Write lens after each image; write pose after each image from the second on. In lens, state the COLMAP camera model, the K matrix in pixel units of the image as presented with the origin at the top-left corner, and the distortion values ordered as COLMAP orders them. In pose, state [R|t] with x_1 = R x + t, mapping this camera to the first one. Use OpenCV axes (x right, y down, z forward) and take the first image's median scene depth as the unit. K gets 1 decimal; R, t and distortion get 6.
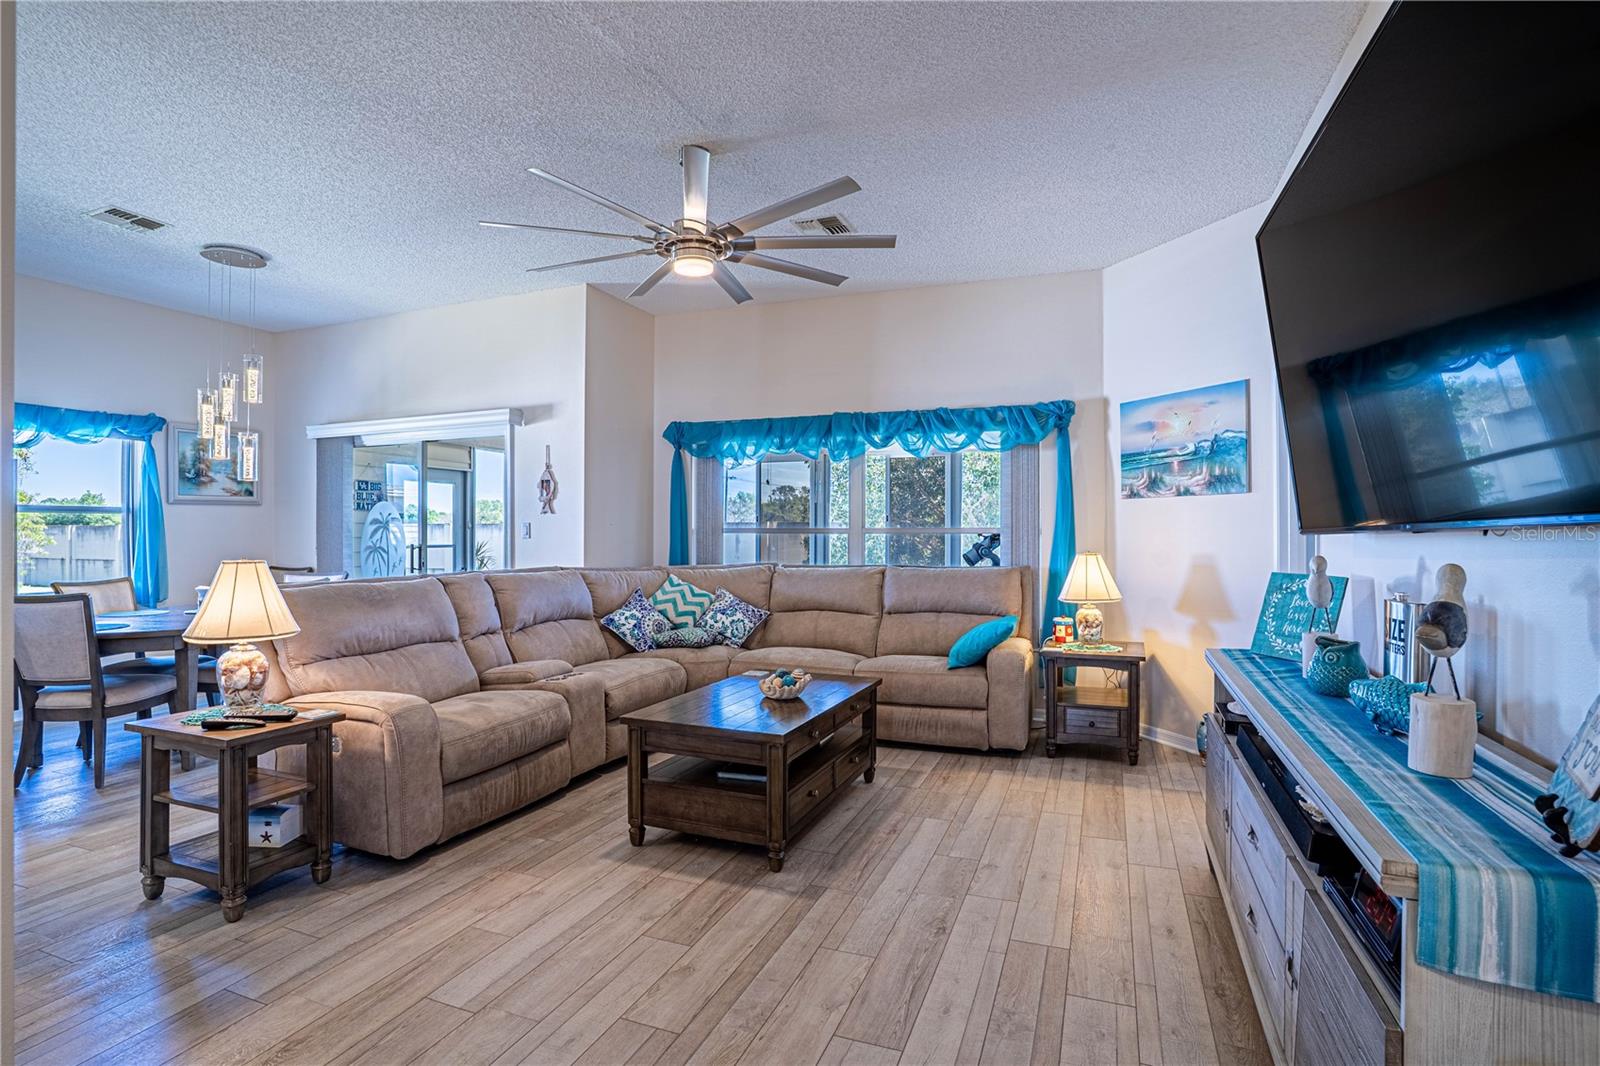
lens RADIAL K [[792.8, 0, 799.1], [0, 792.8, 531.8], [0, 0, 1]] dist [-0.082218, 0.036852]
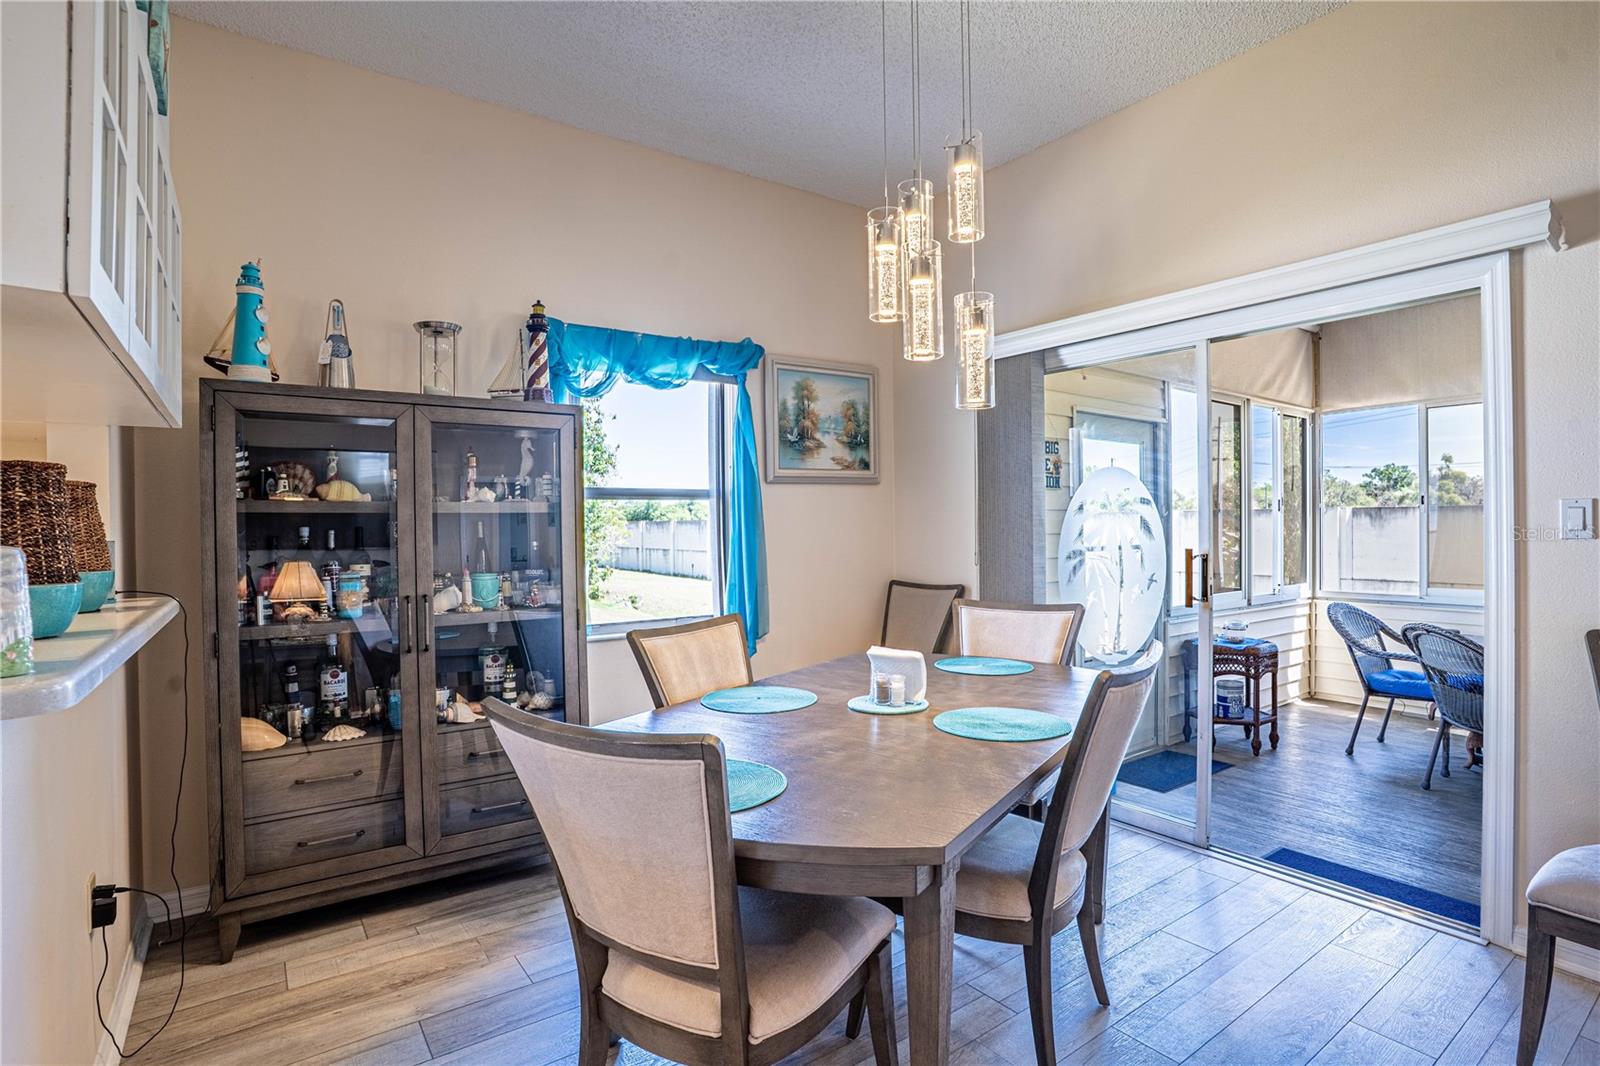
lens RADIAL K [[792.8, 0, 799.1], [0, 792.8, 531.8], [0, 0, 1]] dist [-0.082218, 0.036852]
pose [[0.842225, -0.003637, -0.539113, -0.532066], [0.010638, 0.999895, 0.009874, -0.002833], [0.539021, -0.014052, 0.842175, 0.542405]]
